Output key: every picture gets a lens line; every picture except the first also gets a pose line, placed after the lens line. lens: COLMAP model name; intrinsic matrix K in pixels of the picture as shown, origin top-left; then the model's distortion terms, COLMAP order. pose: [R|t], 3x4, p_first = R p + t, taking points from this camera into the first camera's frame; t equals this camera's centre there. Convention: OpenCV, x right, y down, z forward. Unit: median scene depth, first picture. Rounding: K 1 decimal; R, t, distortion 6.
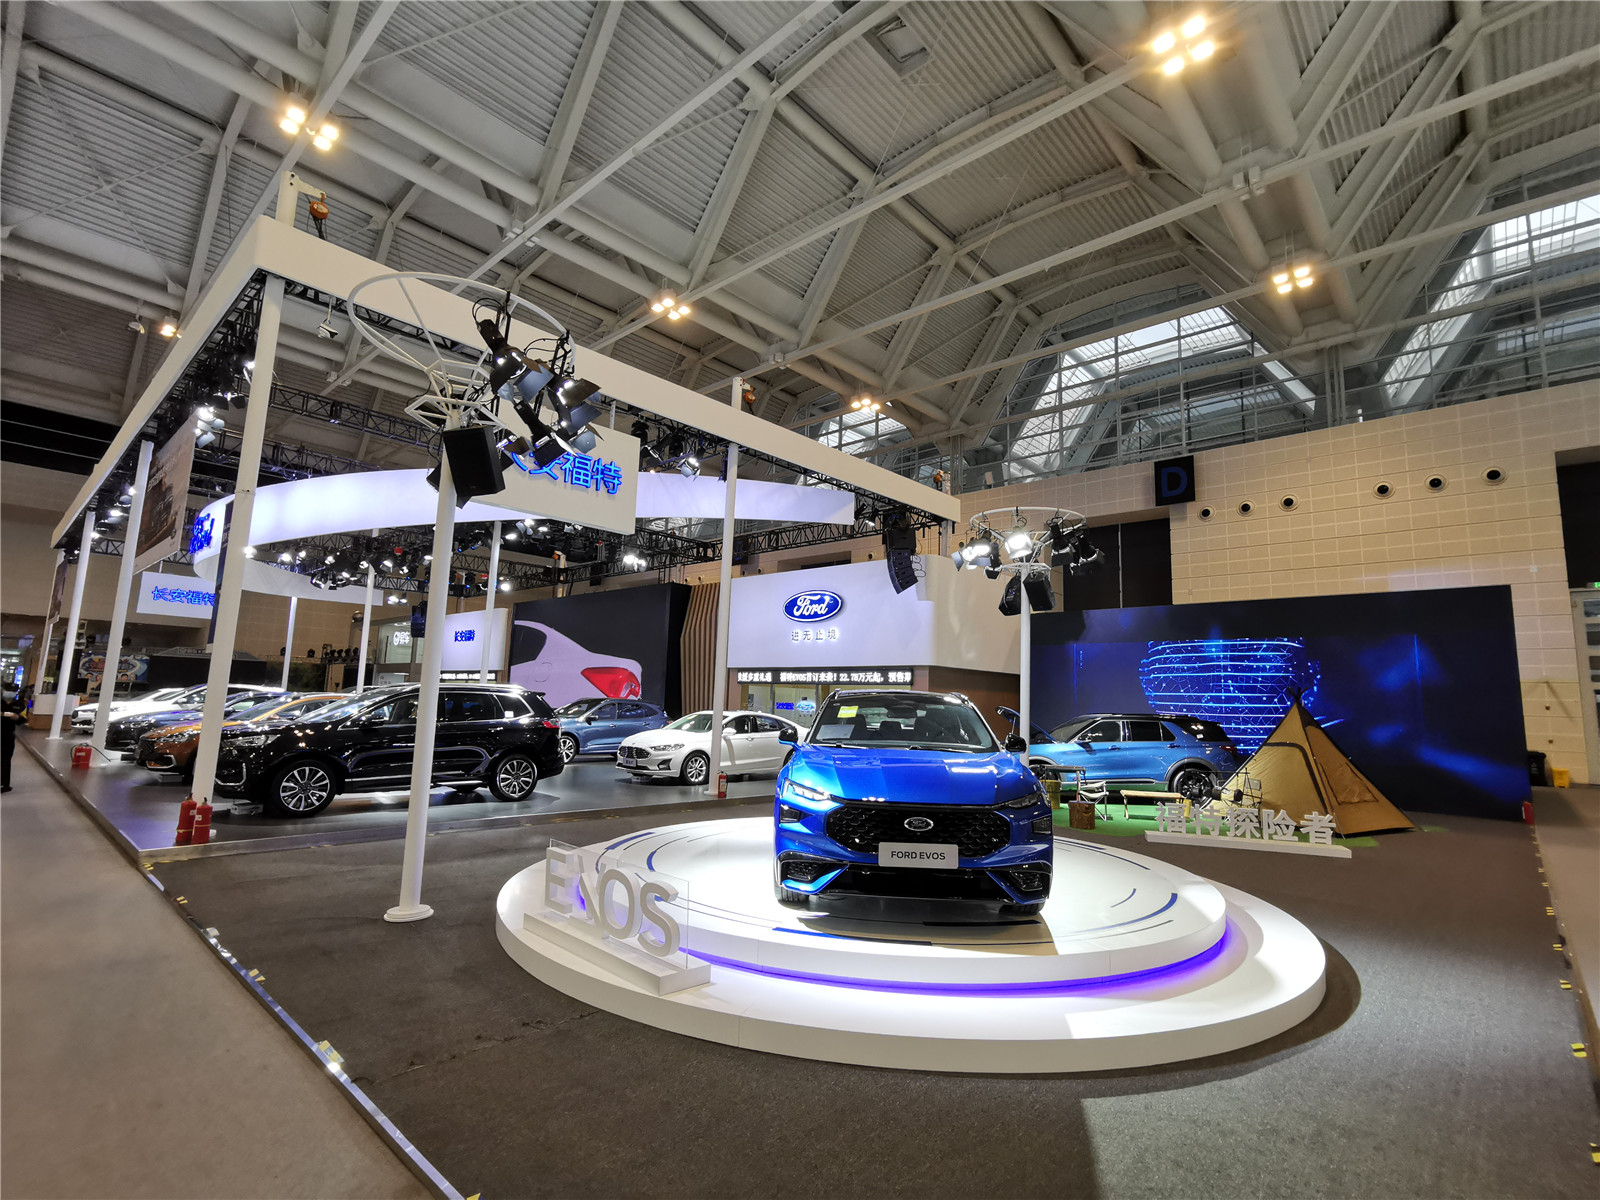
lens RADIAL K [[764.6, 0, 800.0], [0, 764.6, 600.0], [0, 0, 1]] dist [0.002649, 0.001722]
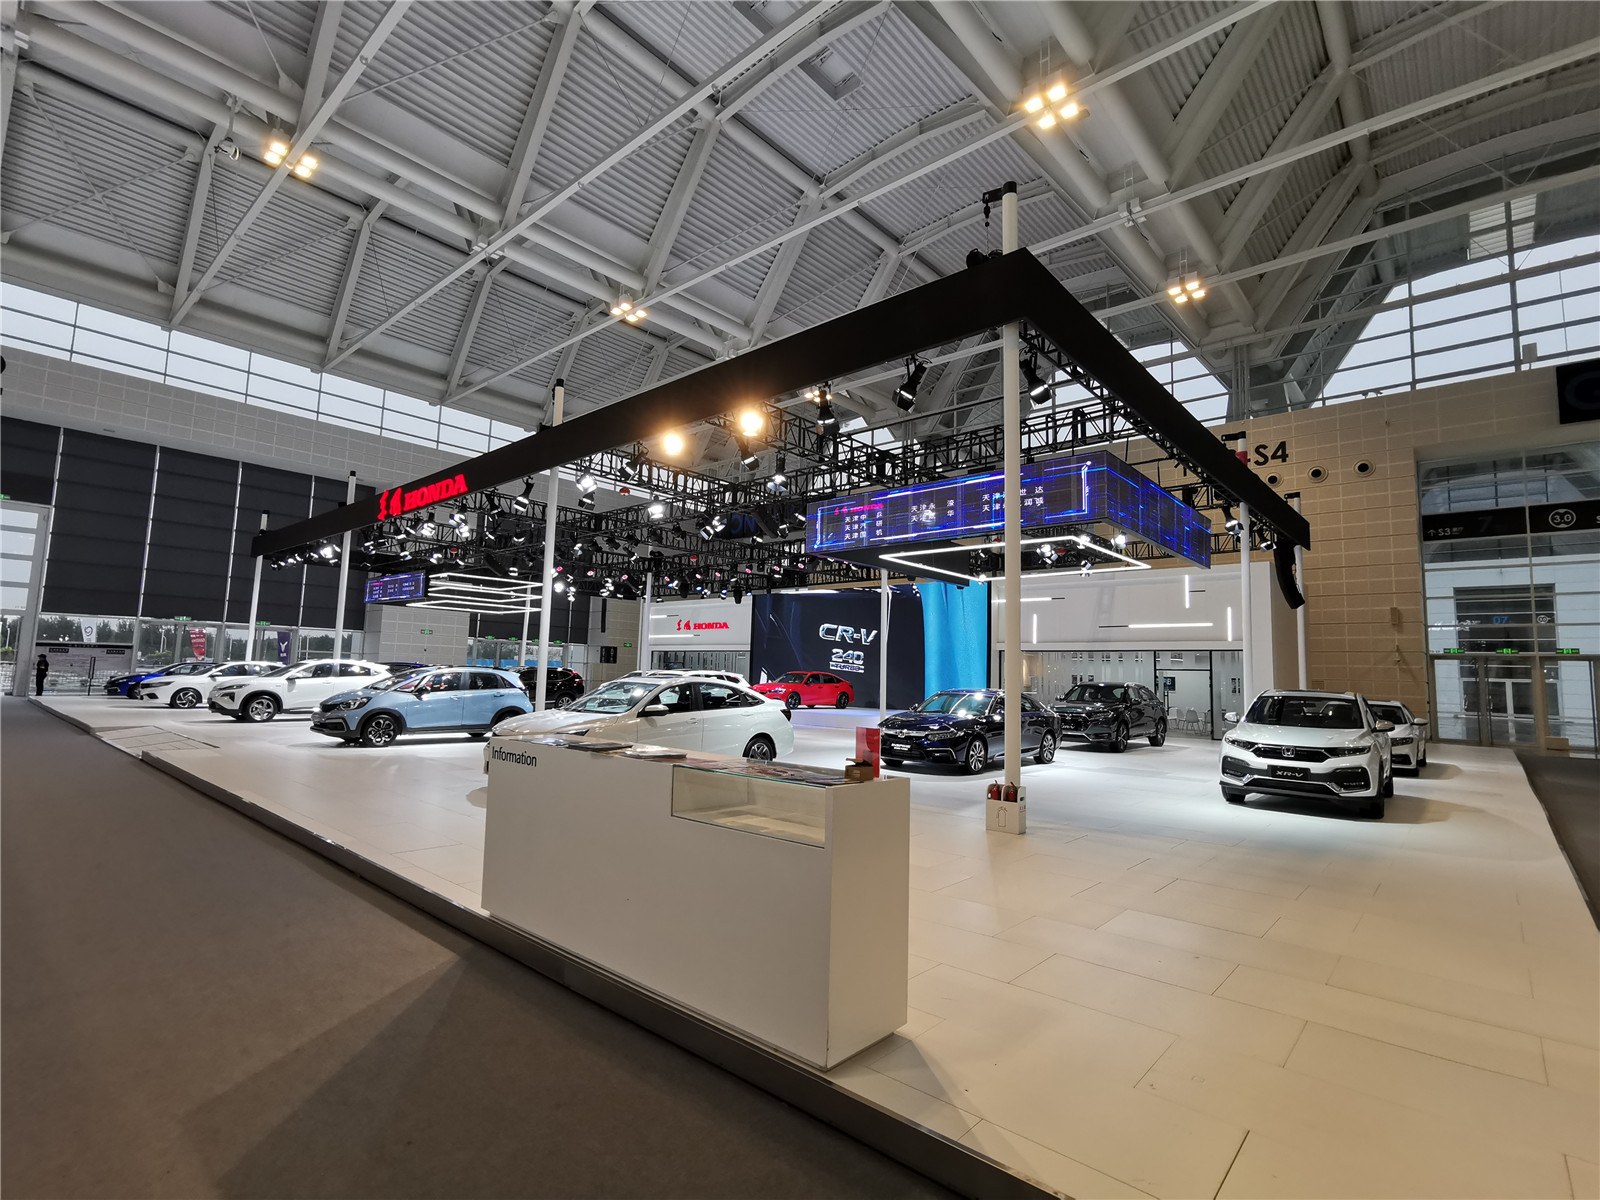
lens RADIAL K [[764.6, 0, 800.0], [0, 764.6, 600.0], [0, 0, 1]] dist [0.002649, 0.001722]
pose [[0.999915, -0.001093, 0.012977, 0.065820], [0.000604, 0.999291, 0.037646, -0.014113], [-0.013009, -0.037635, 0.999207, -0.114363]]
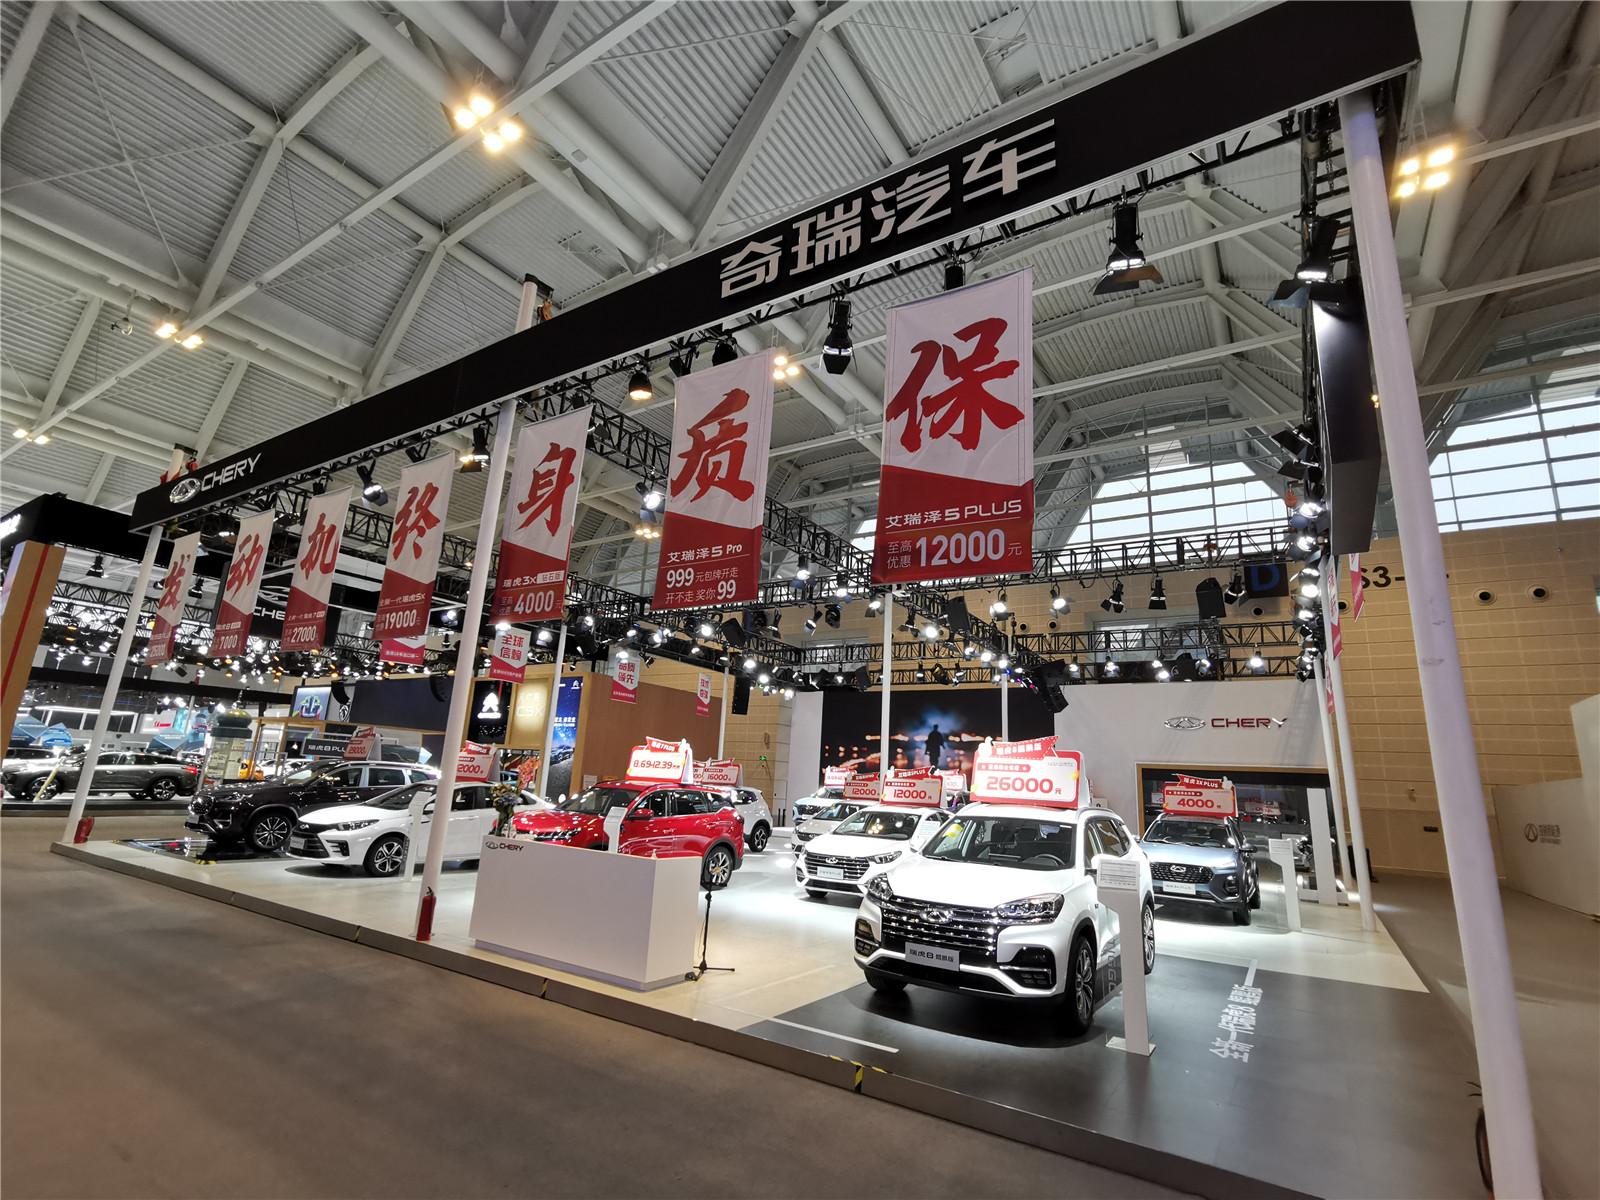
lens RADIAL K [[764.6, 0, 800.0], [0, 764.6, 600.0], [0, 0, 1]] dist [0.002649, 0.001722]
pose [[0.986458, 0.062439, 0.151667, -0.294691], [-0.046008, 0.992918, -0.109530, 0.014647], [-0.157432, 0.101069, 0.982344, 0.094295]]
